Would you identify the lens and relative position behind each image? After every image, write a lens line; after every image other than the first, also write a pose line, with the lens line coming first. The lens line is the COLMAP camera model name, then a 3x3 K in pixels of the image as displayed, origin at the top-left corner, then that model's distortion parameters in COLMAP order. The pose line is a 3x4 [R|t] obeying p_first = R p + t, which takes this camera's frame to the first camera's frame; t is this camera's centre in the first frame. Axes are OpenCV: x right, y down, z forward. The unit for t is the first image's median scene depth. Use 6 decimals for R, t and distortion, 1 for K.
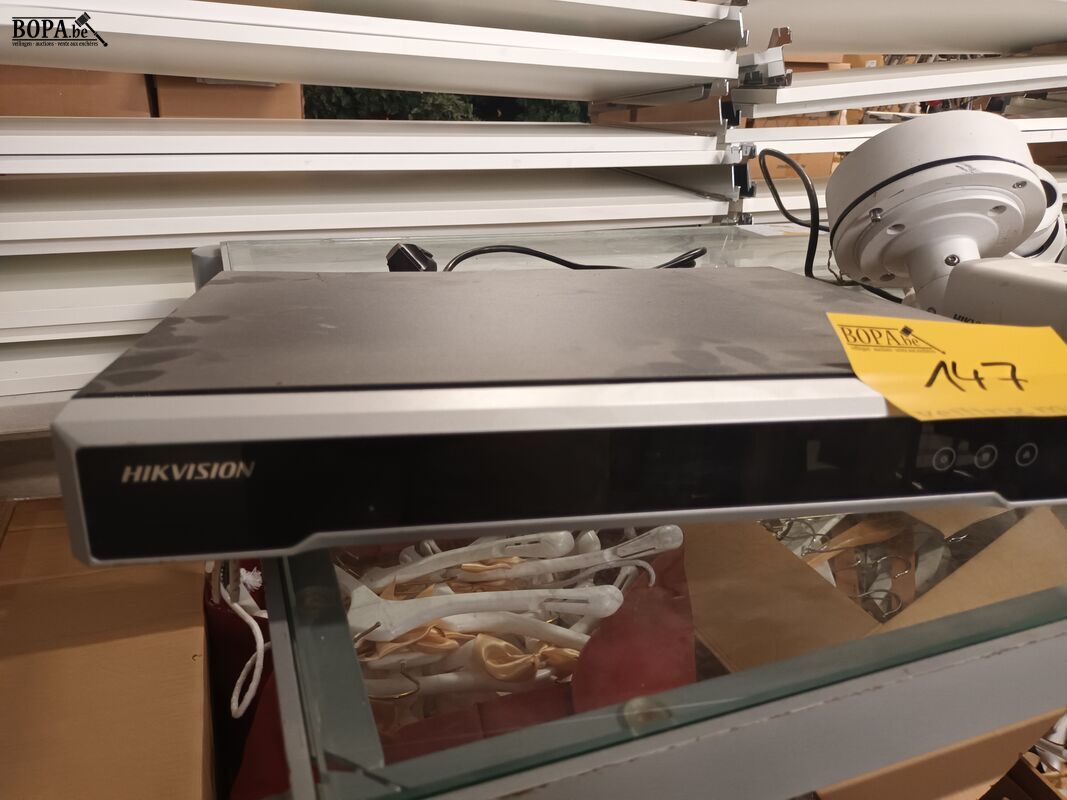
lens RADIAL K [[802.1, 0, 533.5], [0, 802.1, 400.0], [0, 0, 1]] dist [0.012019, 0.002389]
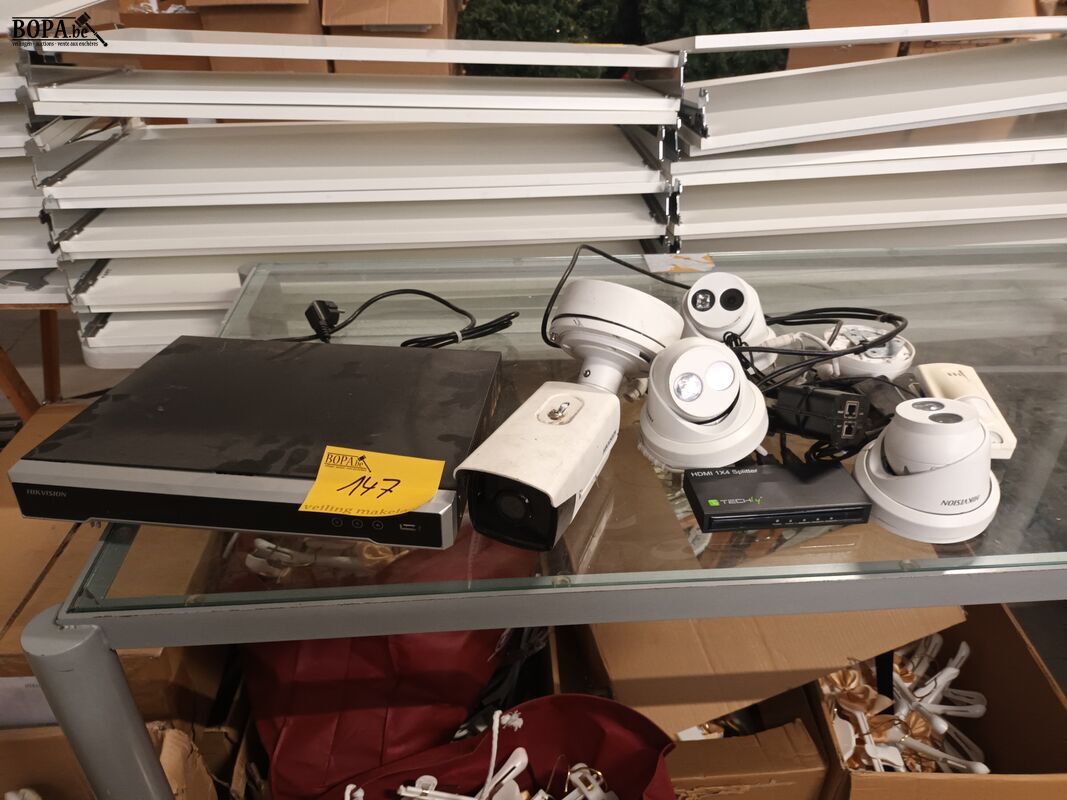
lens RADIAL K [[802.1, 0, 533.5], [0, 802.1, 400.0], [0, 0, 1]] dist [0.012019, 0.002389]
pose [[0.956036, 0.124748, -0.265392, 0.417587], [-0.079497, 0.981368, 0.174919, -0.186806], [0.282268, -0.146131, 0.948140, -0.258581]]
